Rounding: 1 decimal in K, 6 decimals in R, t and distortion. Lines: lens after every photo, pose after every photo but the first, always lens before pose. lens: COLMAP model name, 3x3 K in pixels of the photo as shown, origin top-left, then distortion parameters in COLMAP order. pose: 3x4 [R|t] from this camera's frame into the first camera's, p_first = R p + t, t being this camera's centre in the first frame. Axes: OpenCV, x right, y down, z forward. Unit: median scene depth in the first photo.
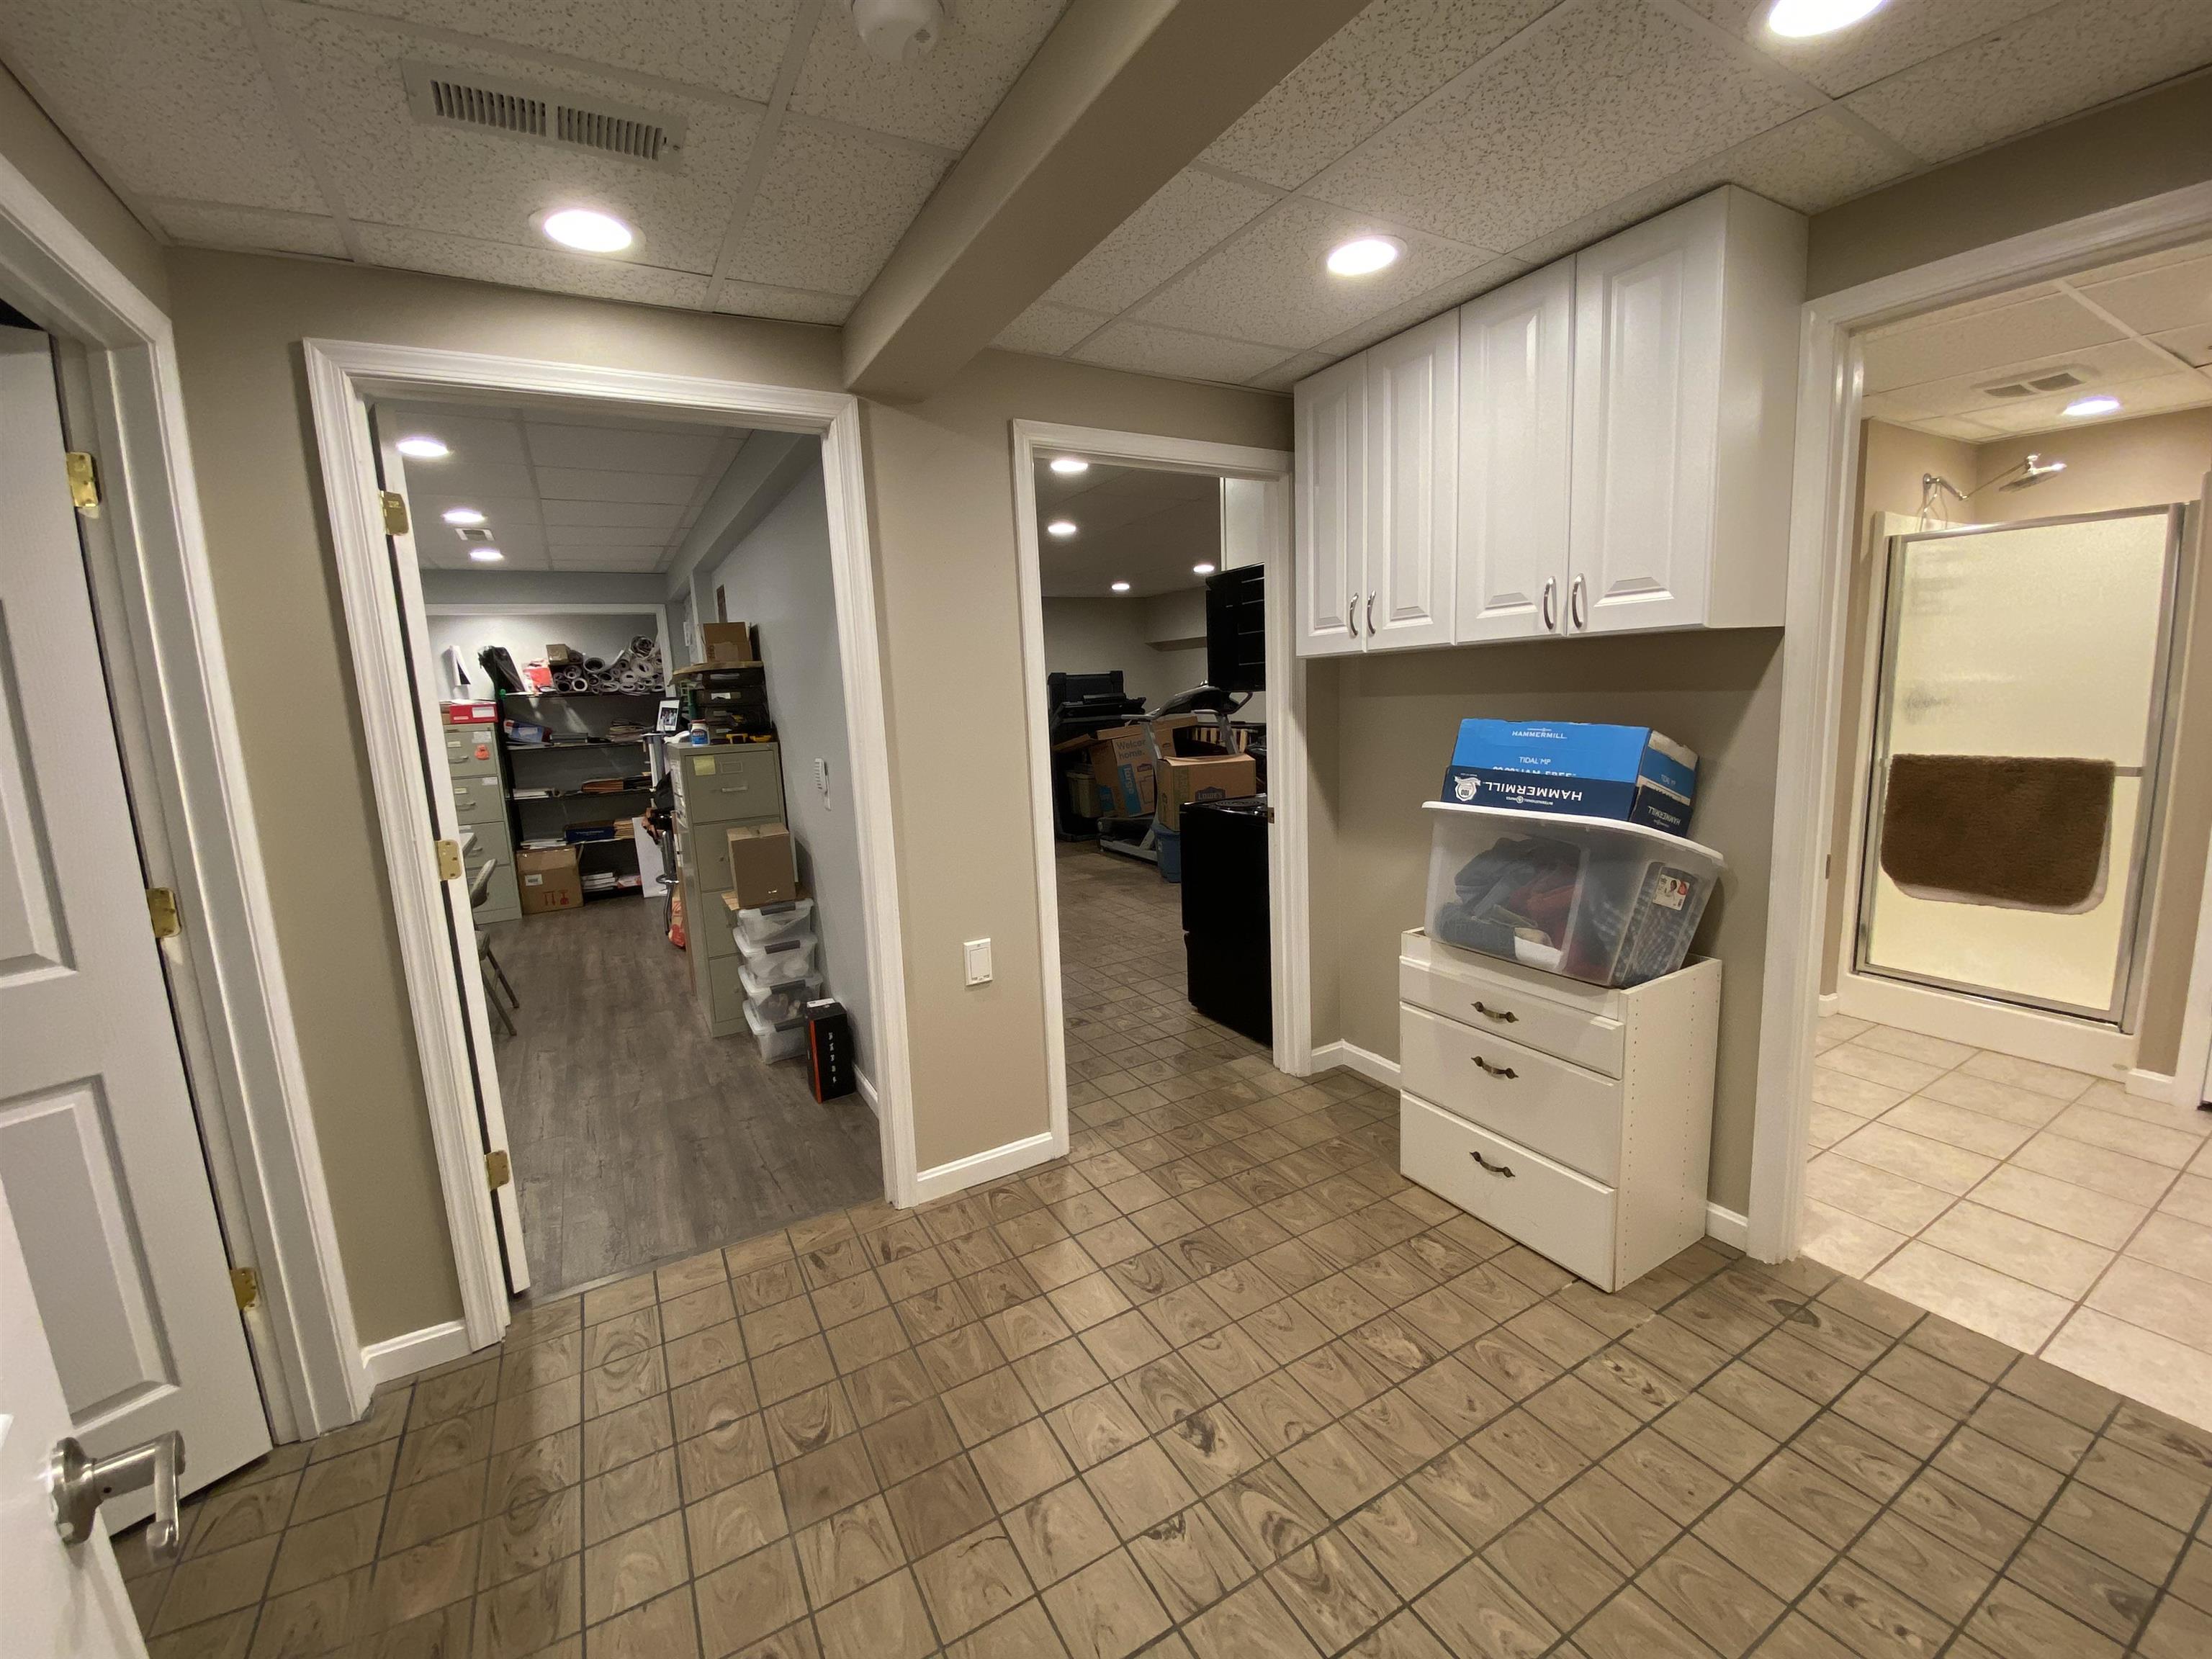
lens RADIAL K [[892.9, 0, 1106.4], [0, 892.9, 826.4], [0, 0, 1]] dist [0.024673, -0.023087]
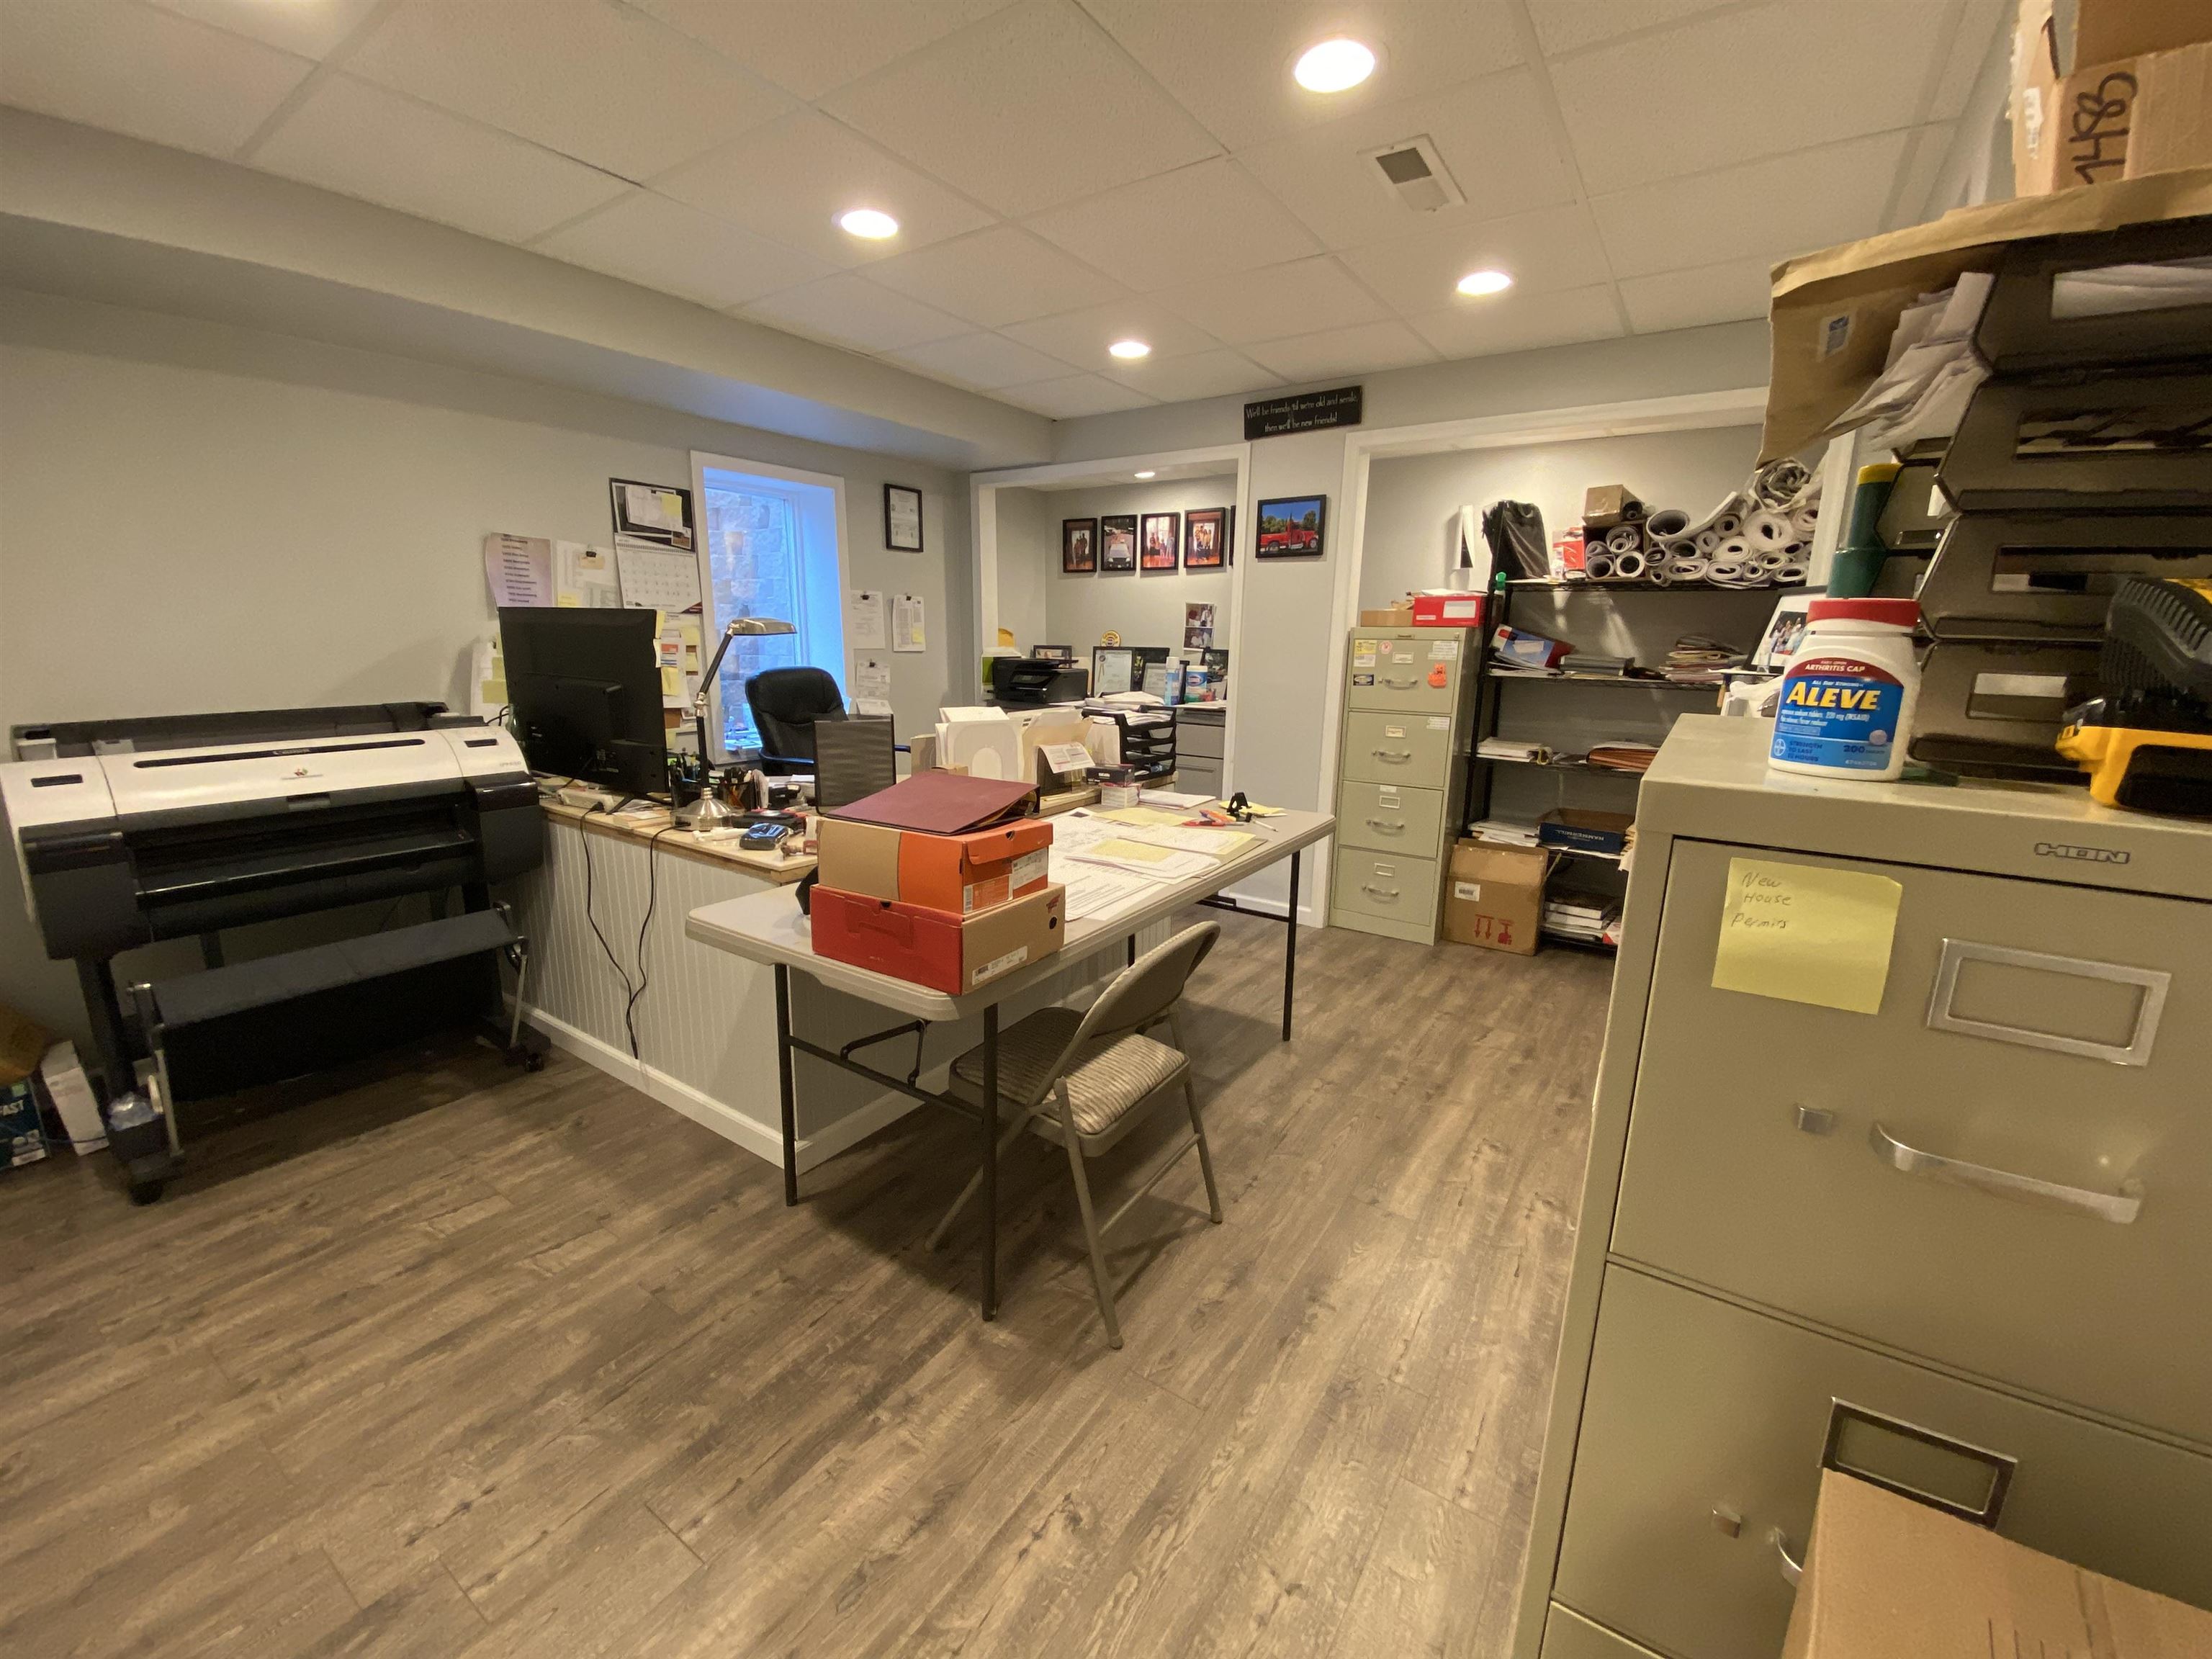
lens RADIAL K [[892.9, 0, 1106.4], [0, 892.9, 826.4], [0, 0, 1]] dist [0.024673, -0.023087]
pose [[0.432479, 0.245006, -0.867718, -0.218733], [-0.175227, 0.966863, 0.185665, -0.052133], [0.884453, 0.071751, 0.461080, 0.484968]]
